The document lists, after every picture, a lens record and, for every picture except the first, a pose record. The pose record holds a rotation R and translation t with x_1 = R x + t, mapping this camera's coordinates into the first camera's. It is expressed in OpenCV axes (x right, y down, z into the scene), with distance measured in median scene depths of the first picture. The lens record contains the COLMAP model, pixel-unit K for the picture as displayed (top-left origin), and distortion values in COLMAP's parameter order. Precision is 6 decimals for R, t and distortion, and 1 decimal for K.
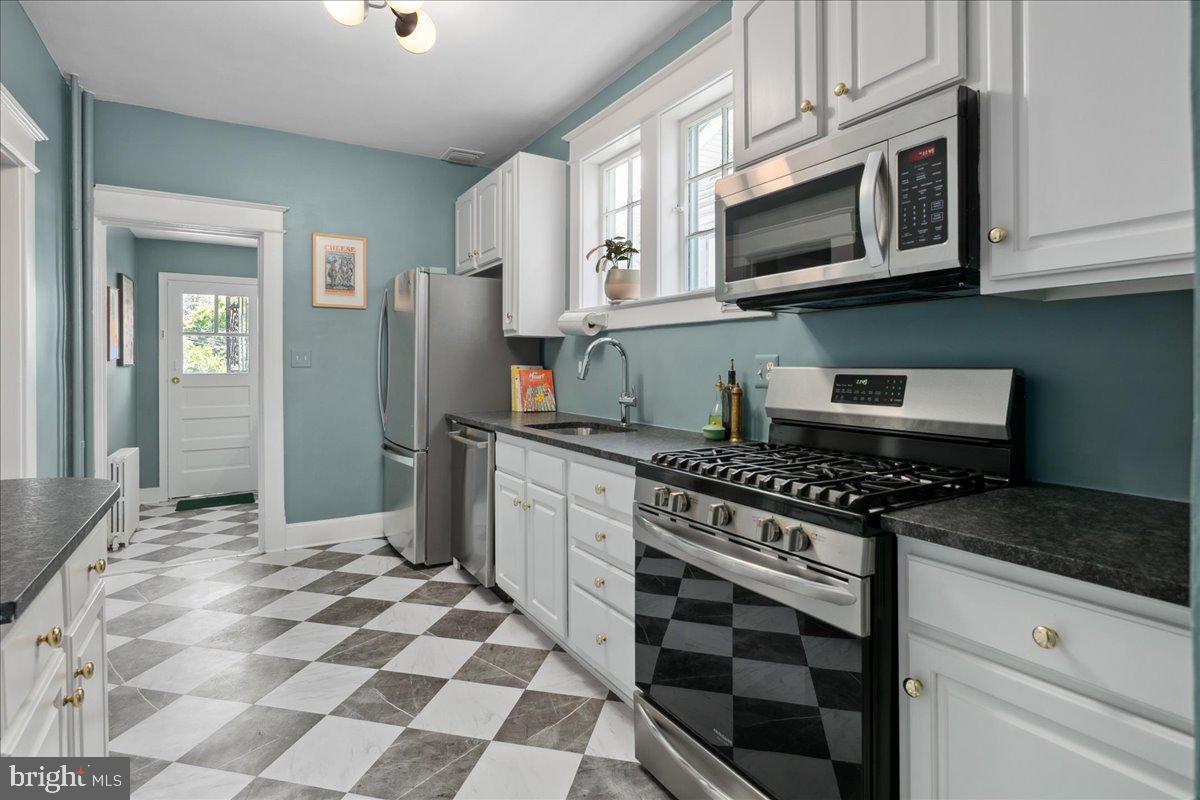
lens RADIAL K [[589.3, 0, 598.4], [0, 589.3, 365.5], [0, 0, 1]] dist [0.001122, -0.000955]
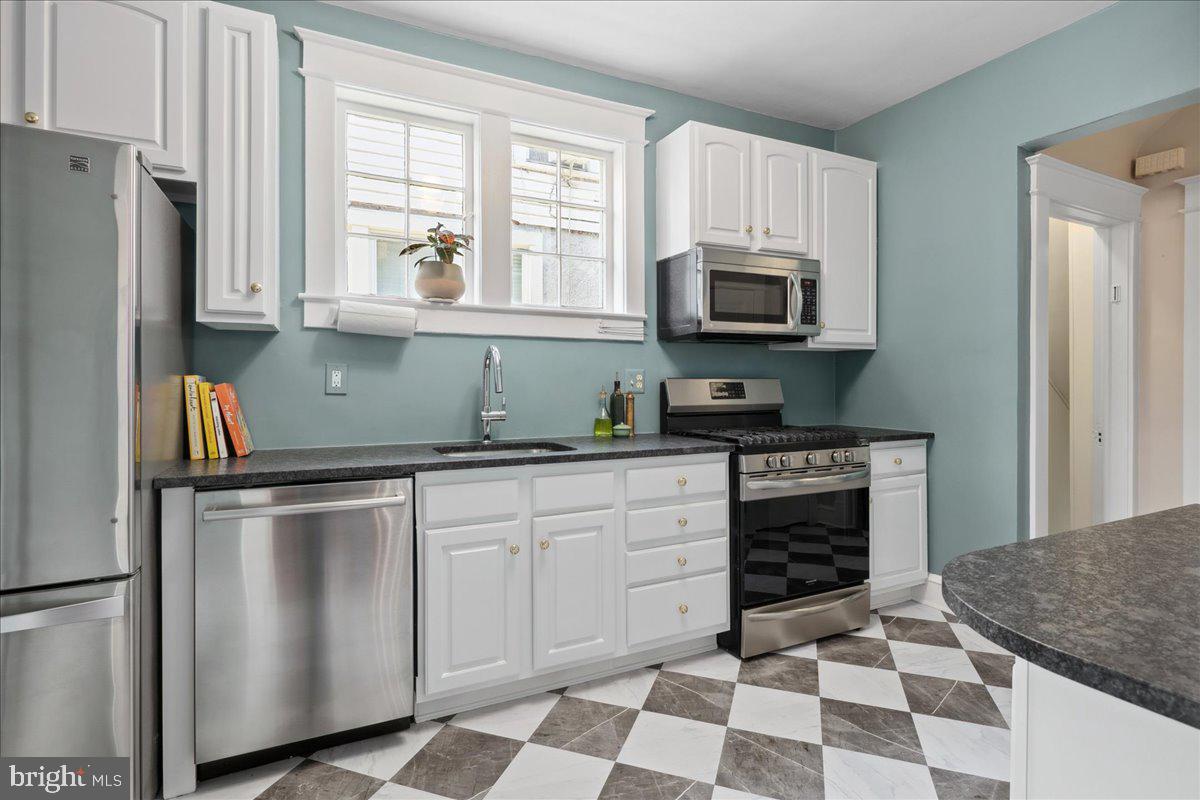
lens RADIAL K [[586.4, 0, 600.5], [0, 586.4, 381.5], [0, 0, 1]] dist [0.000191, -0.000434]
pose [[0.097856, -0.001790, 0.995199, -0.876335], [-0.000173, 0.999998, 0.001815, 0.006752], [-0.995201, -0.000350, 0.097856, 0.782711]]
